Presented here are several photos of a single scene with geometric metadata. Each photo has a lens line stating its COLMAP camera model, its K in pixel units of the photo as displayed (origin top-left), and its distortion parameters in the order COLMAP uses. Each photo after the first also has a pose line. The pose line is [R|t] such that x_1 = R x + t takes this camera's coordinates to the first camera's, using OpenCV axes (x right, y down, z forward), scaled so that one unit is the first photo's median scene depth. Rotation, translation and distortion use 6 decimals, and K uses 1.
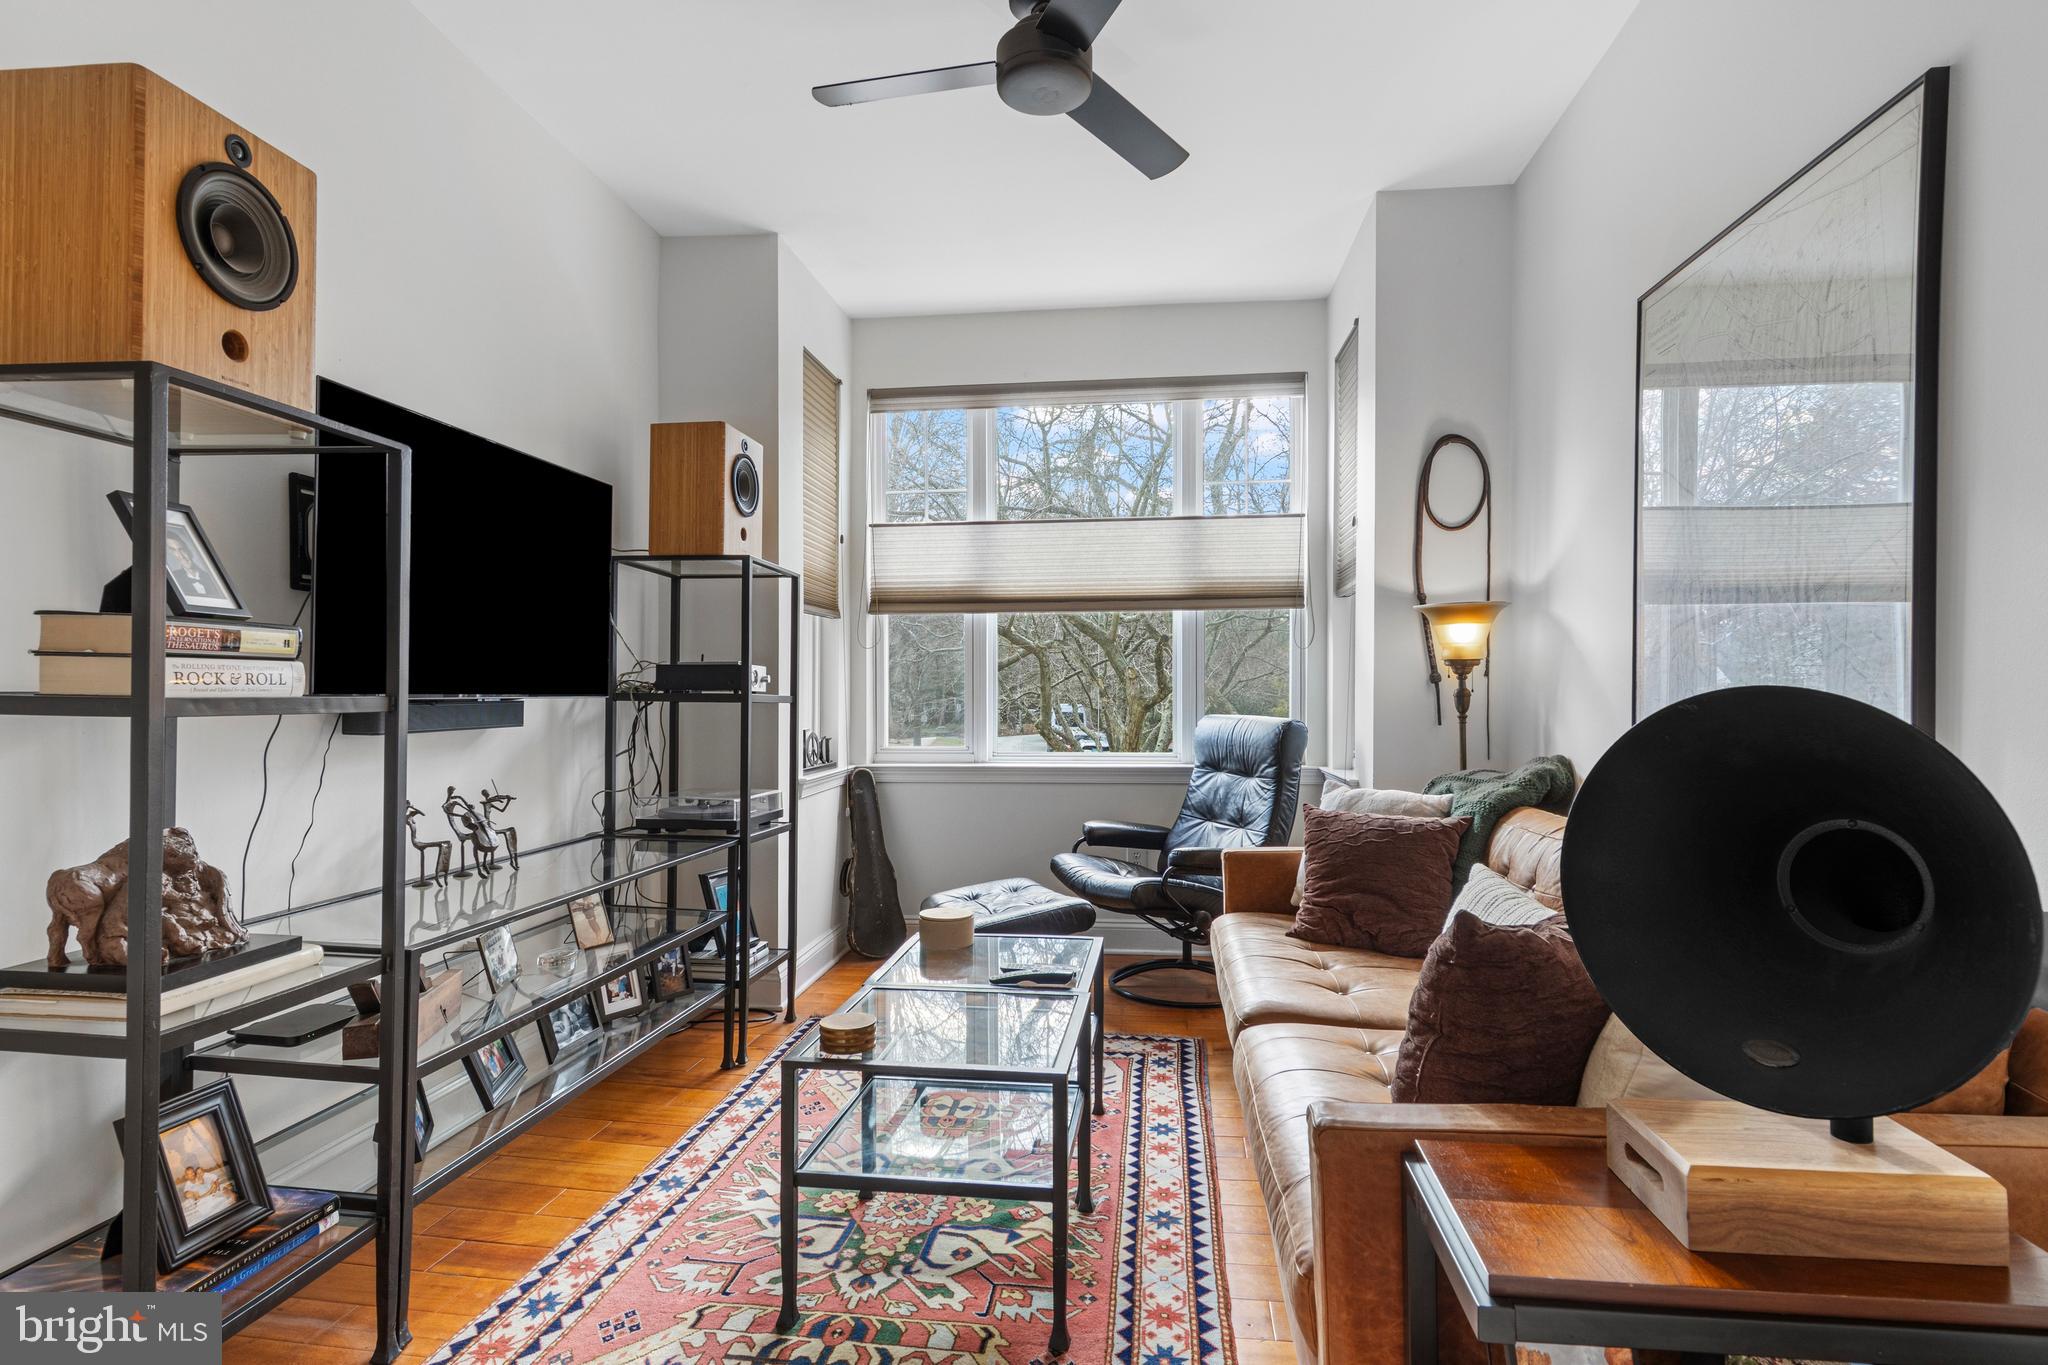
lens RADIAL K [[1049.1, 0, 1022.2], [0, 1049.1, 690.1], [0, 0, 1]] dist [0.012613, -0.002864]
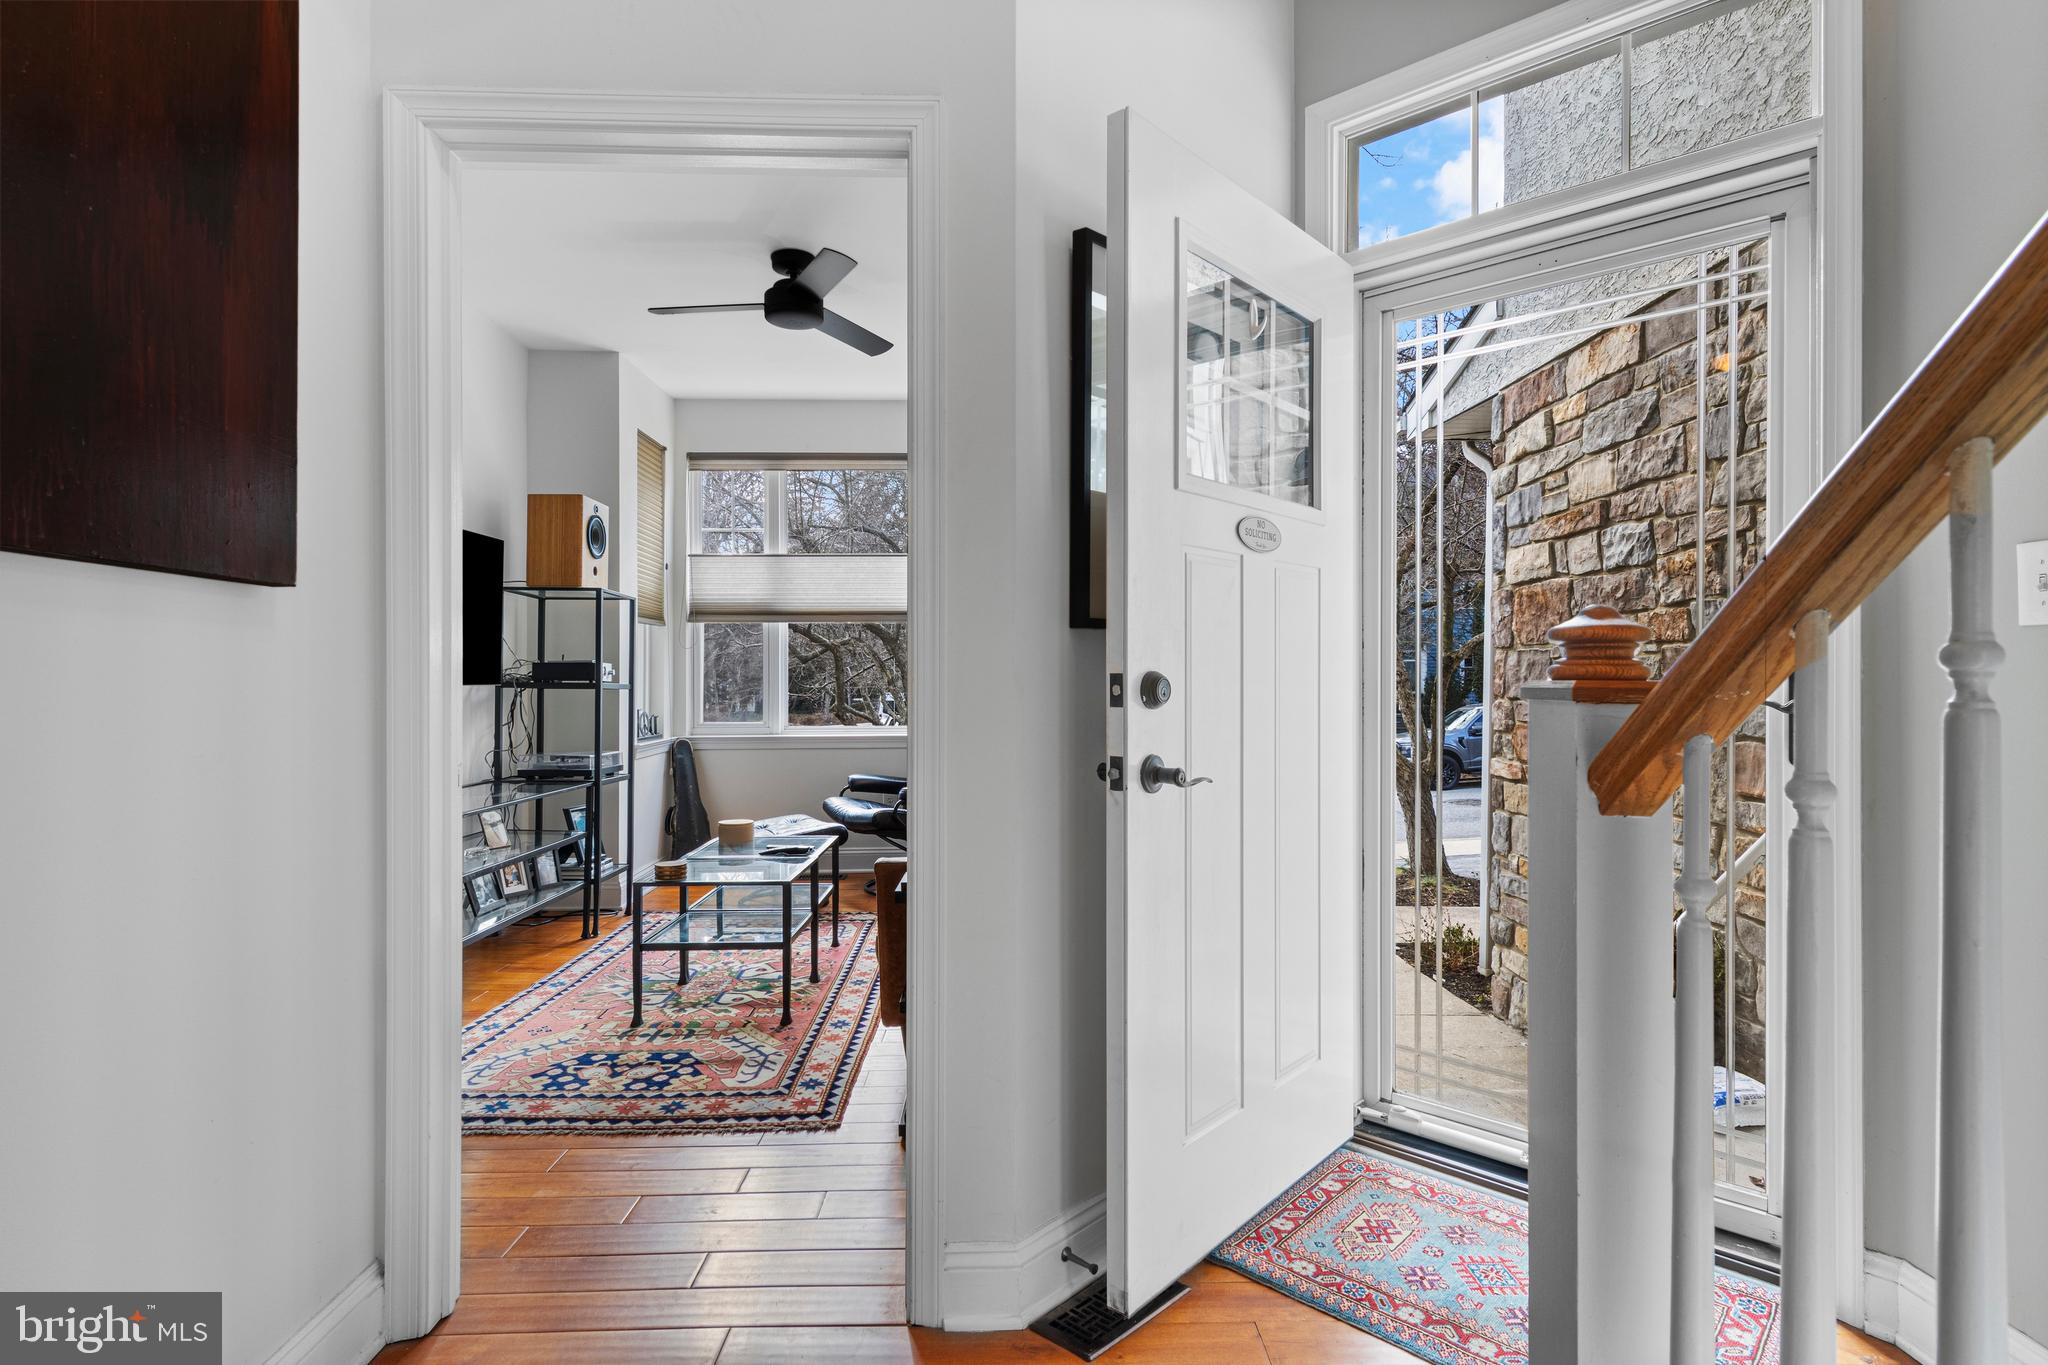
lens RADIAL K [[1047.4, 0, 1024.0], [0, 1047.4, 682.5], [0, 0, 1]] dist [0.012836, -0.002080]
pose [[0.987332, 0.000771, 0.158666, 0.085769], [-0.001256, 0.999995, 0.002953, -0.001839], [-0.158663, -0.003115, 0.987328, -0.512116]]
